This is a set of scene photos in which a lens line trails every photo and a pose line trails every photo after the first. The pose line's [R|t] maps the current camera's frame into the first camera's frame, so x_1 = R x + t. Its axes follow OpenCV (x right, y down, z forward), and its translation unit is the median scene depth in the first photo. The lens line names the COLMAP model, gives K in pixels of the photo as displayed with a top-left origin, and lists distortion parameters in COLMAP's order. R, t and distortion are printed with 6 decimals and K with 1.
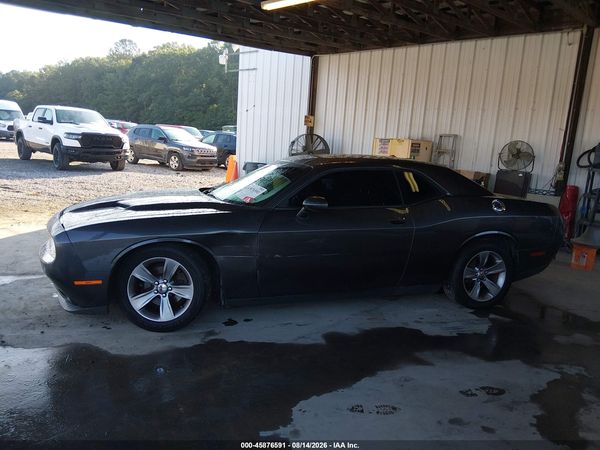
lens RADIAL K [[472.2, 0, 296.8], [0, 472.2, 228.6], [0, 0, 1]] dist [0.009386, -0.051440]
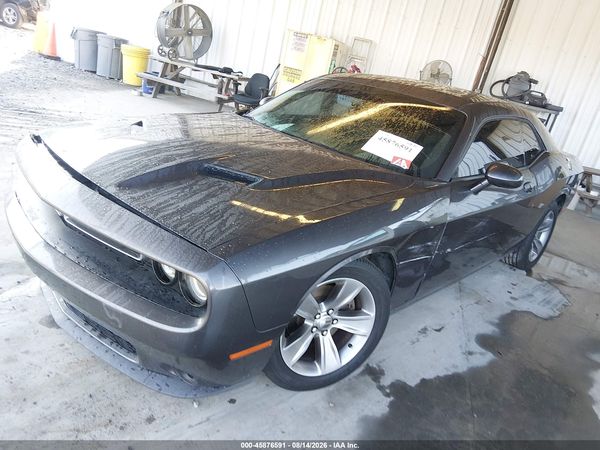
lens RADIAL K [[472.2, 0, 303.3], [0, 472.2, 225.7], [0, 0, 1]] dist [0.009386, -0.051440]
pose [[0.874228, -0.047398, 0.483196, -0.480461], [-0.073159, 0.971000, 0.227611, -0.102991], [-0.479972, -0.234334, 0.845408, 0.439650]]
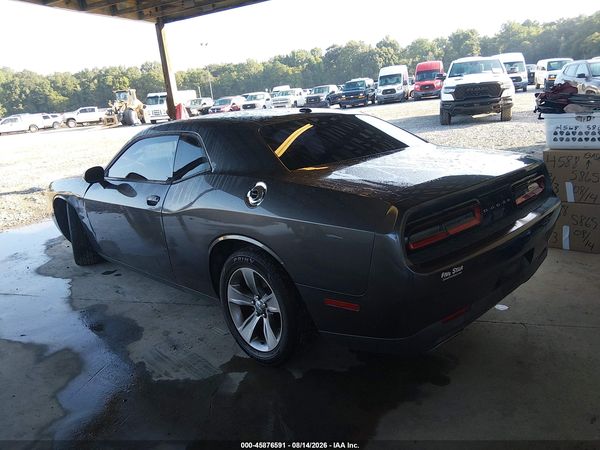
lens RADIAL K [[472.2, 0, 301.4], [0, 472.2, 221.5], [0, 0, 1]] dist [0.009386, -0.051440]
pose [[0.411621, 0.136954, -0.901006, 0.959209], [-0.048707, 0.990537, 0.128311, -0.090181], [0.910053, -0.008930, 0.414396, 0.823221]]
